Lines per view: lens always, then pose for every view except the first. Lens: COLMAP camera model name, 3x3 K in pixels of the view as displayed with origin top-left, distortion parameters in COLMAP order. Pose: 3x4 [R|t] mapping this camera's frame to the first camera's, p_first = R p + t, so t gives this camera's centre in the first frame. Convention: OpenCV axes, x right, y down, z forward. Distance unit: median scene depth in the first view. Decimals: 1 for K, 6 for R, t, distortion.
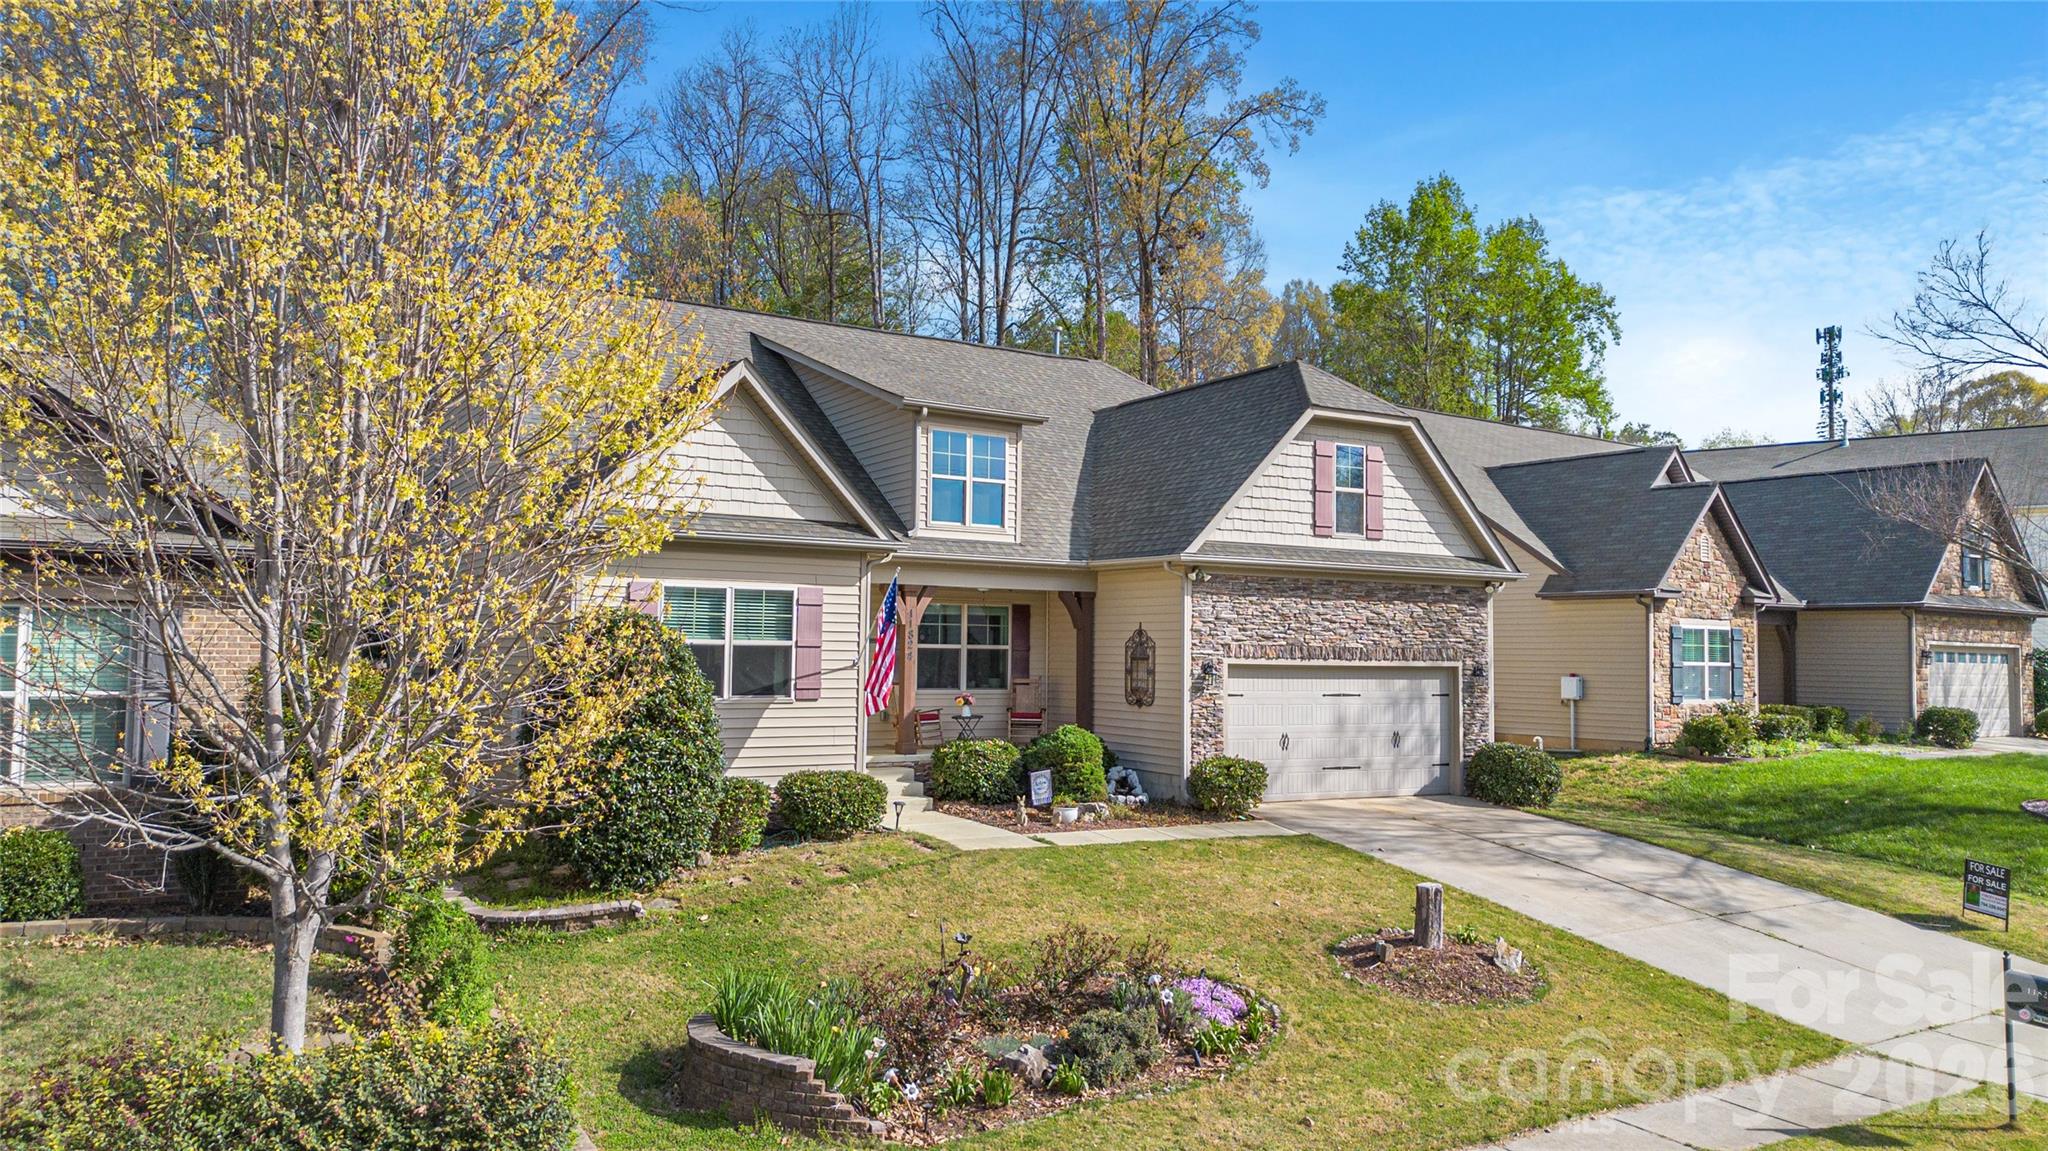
lens RADIAL K [[1459.5, 0, 1030.4], [0, 1459.5, 575.7], [0, 0, 1]] dist [0.001506, -0.001982]
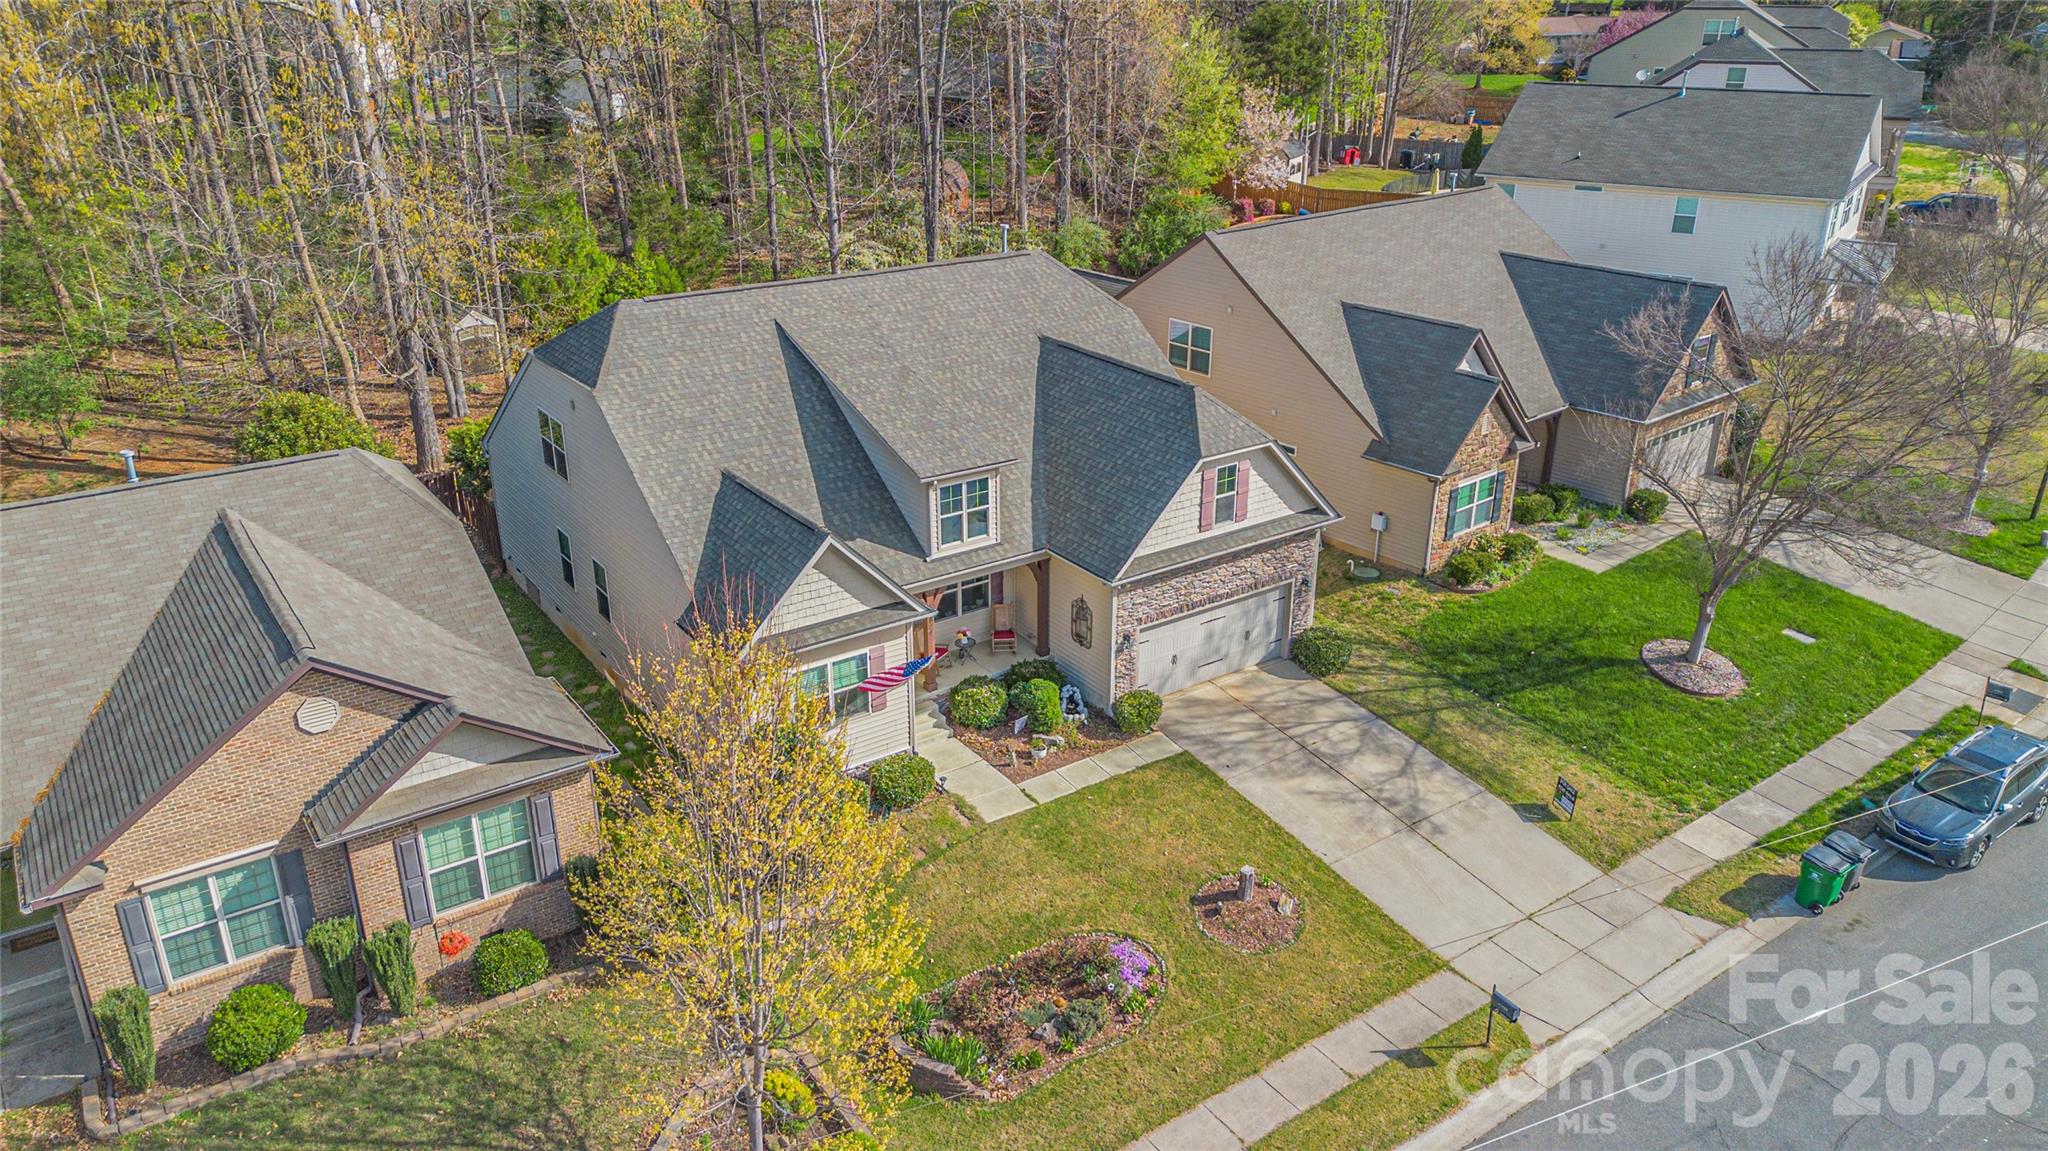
lens RADIAL K [[1459.5, 0, 1019.6], [0, 1459.5, 572.4], [0, 0, 1]] dist [0.001506, -0.001982]
pose [[0.997427, -0.037344, 0.061189, -0.077109], [0.005695, 0.892168, 0.451668, -0.650342], [-0.071458, -0.450157, 0.890086, -0.310299]]
